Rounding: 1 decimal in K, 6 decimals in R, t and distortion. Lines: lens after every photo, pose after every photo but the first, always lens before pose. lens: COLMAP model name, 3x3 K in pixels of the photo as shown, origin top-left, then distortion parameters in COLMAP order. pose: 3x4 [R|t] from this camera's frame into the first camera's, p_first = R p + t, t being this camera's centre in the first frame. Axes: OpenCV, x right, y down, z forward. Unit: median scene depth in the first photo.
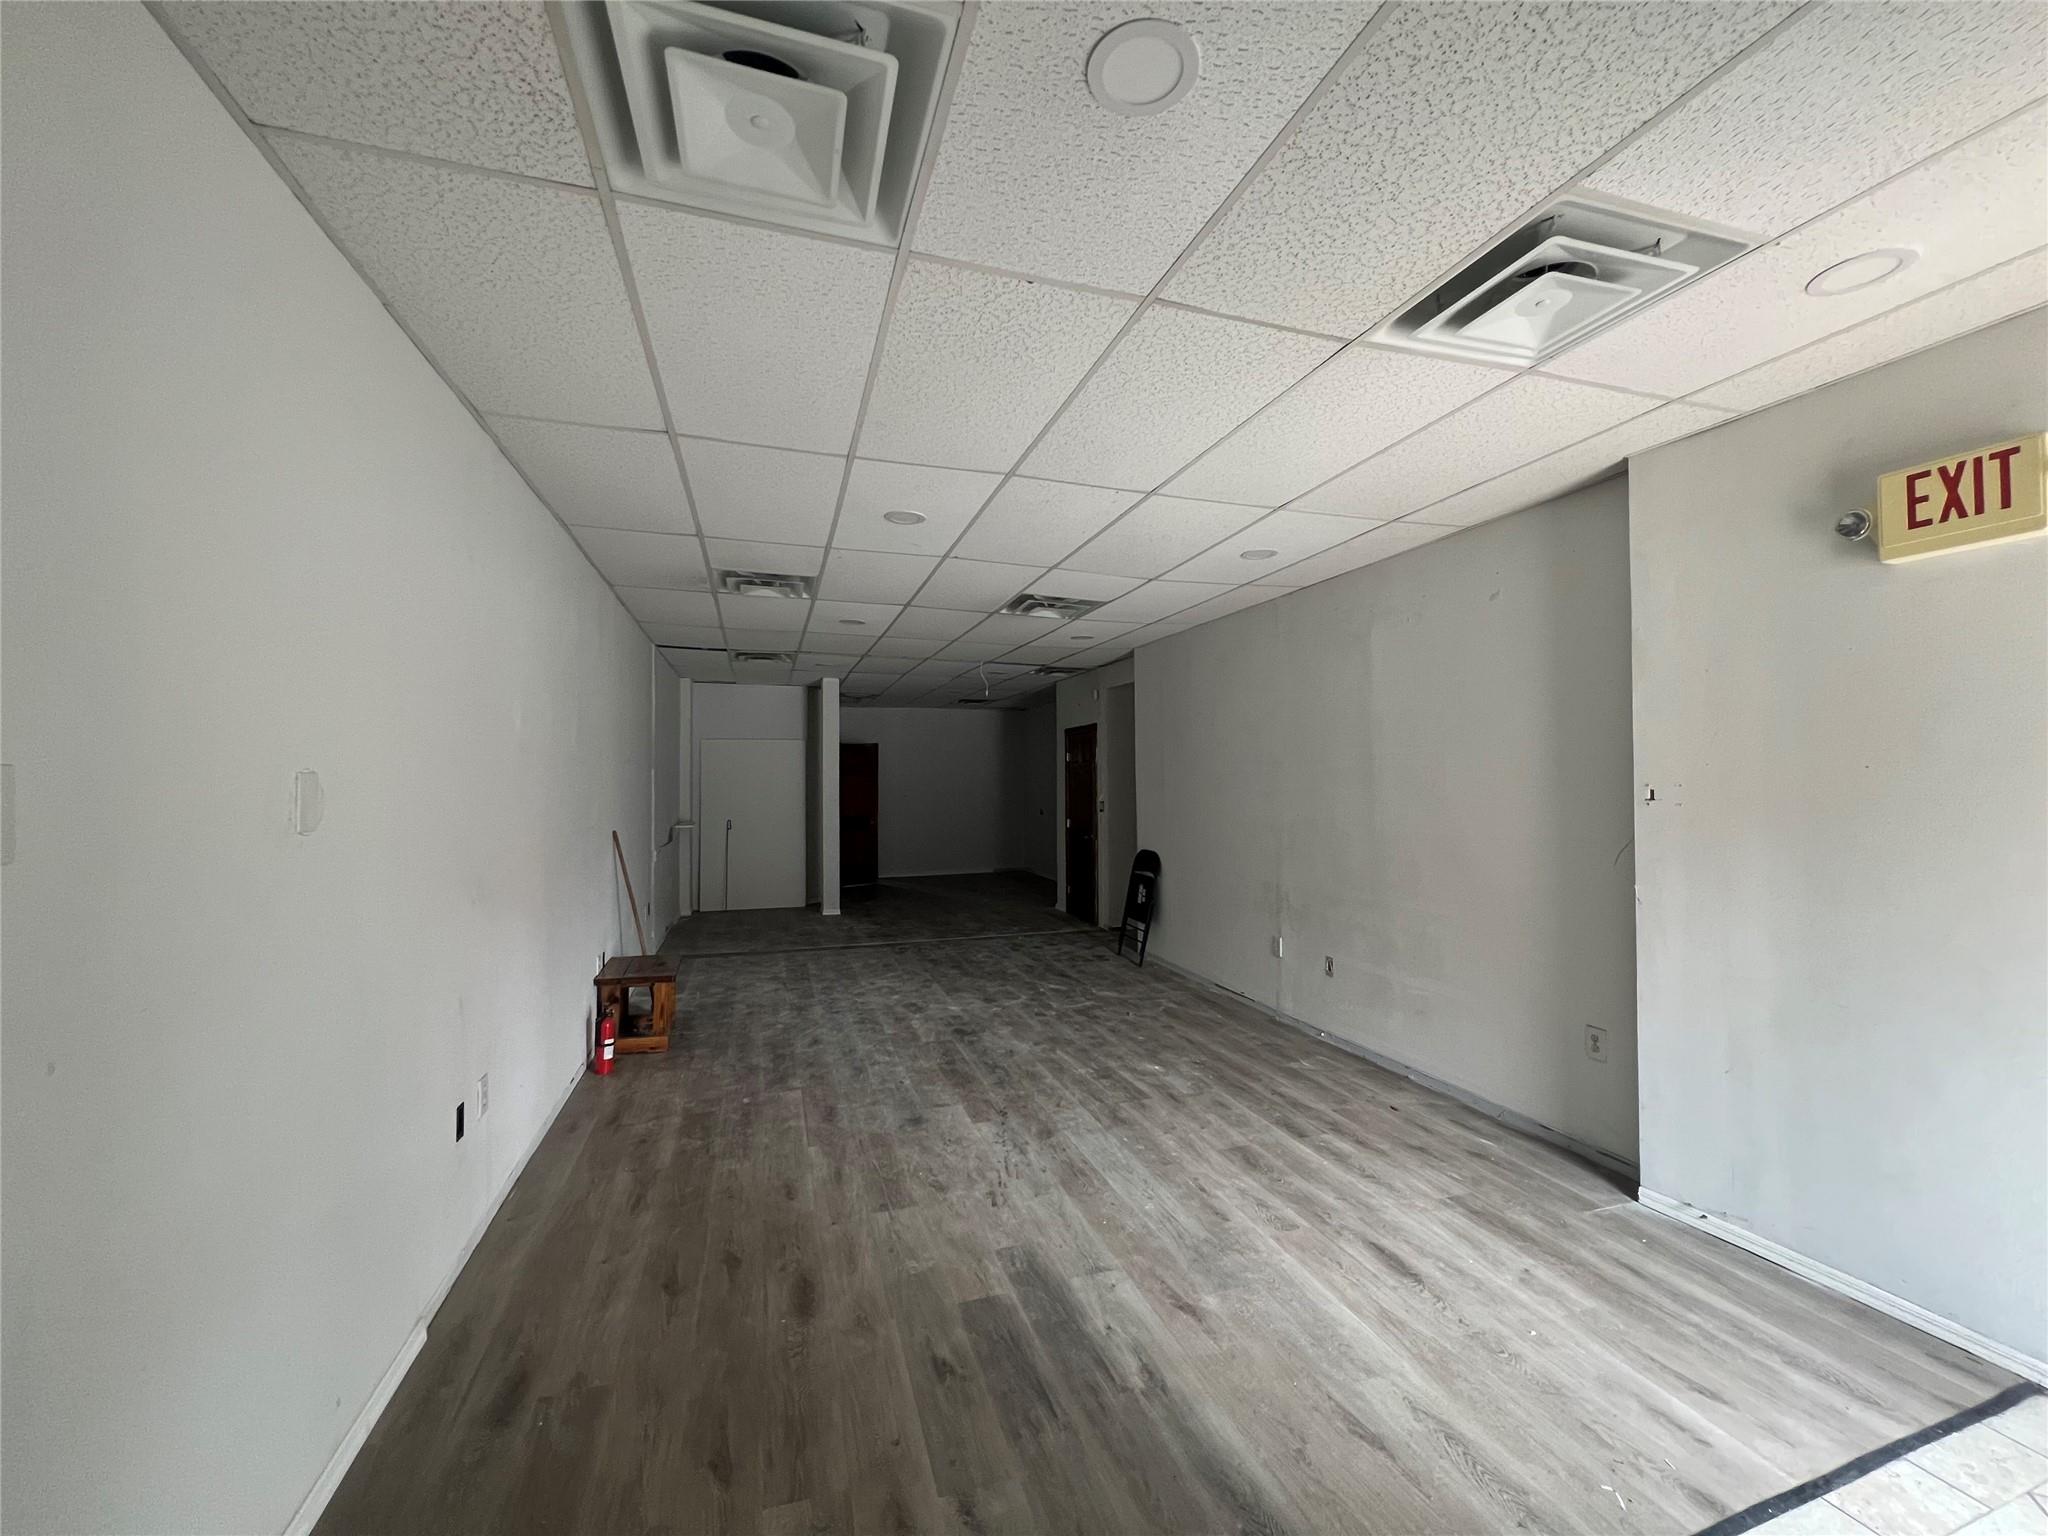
lens RADIAL K [[820.1, 0, 1020.5], [0, 820.1, 761.5], [0, 0, 1]] dist [0.001248, -0.000338]
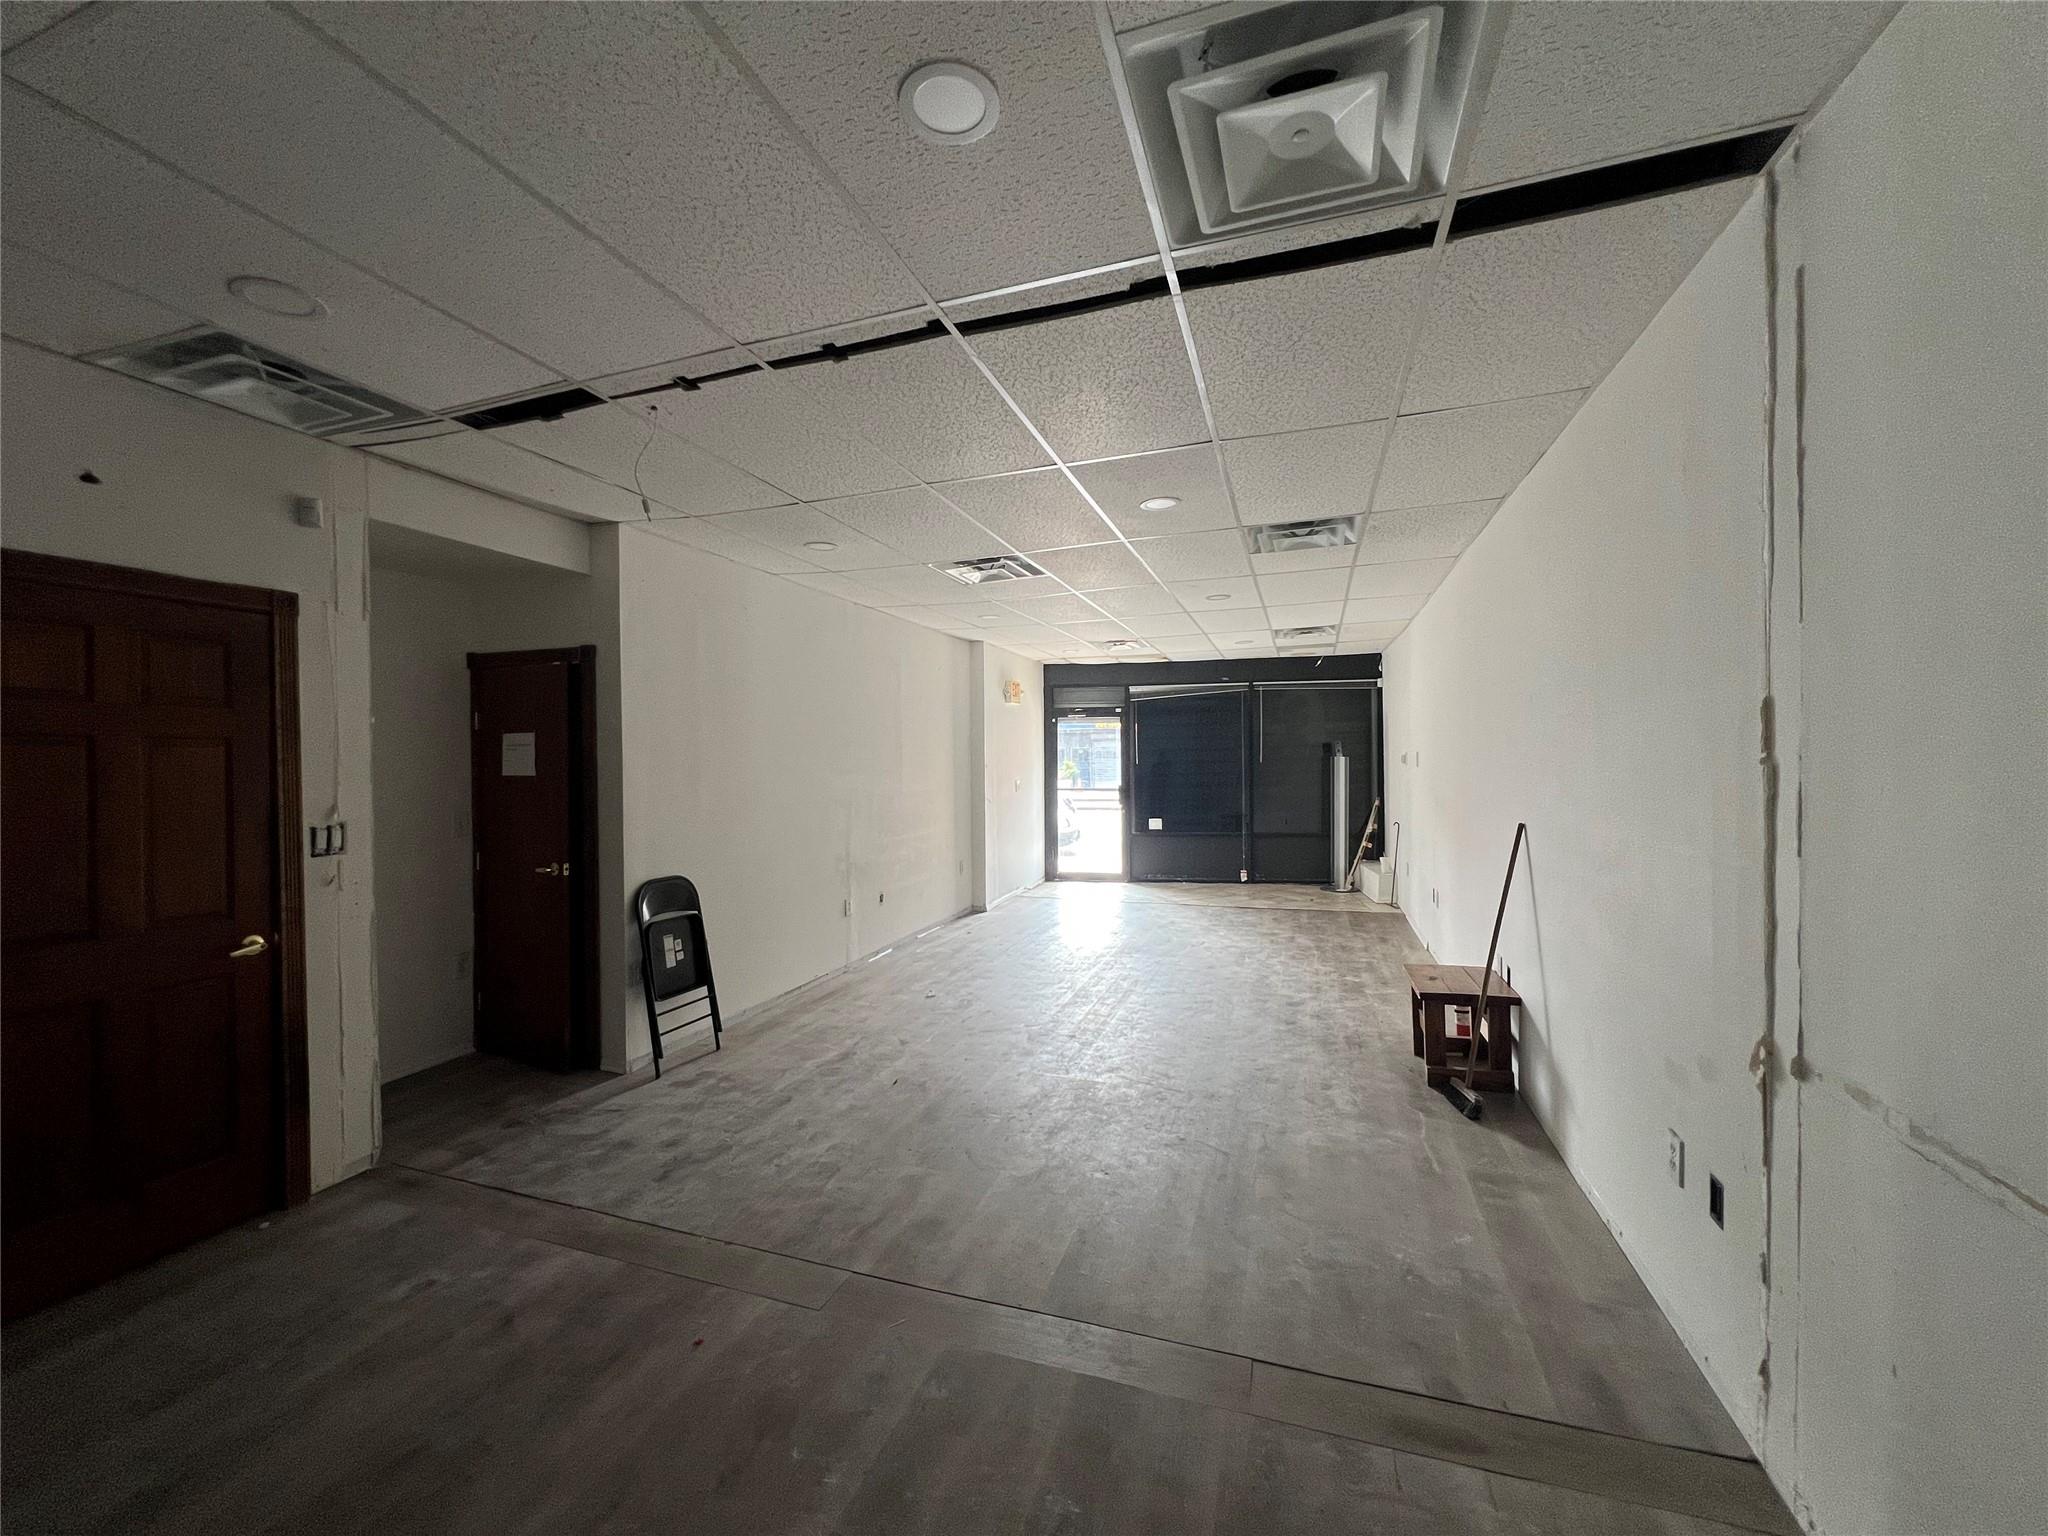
lens RADIAL K [[820.1, 0, 1018.1], [0, 820.1, 764.2], [0, 0, 1]] dist [0.001248, -0.000338]
pose [[-0.798843, 0.008308, 0.601482, -0.687358], [-0.000119, 0.999902, -0.013969, 0.053101], [-0.601539, -0.011231, -0.798764, 2.173956]]
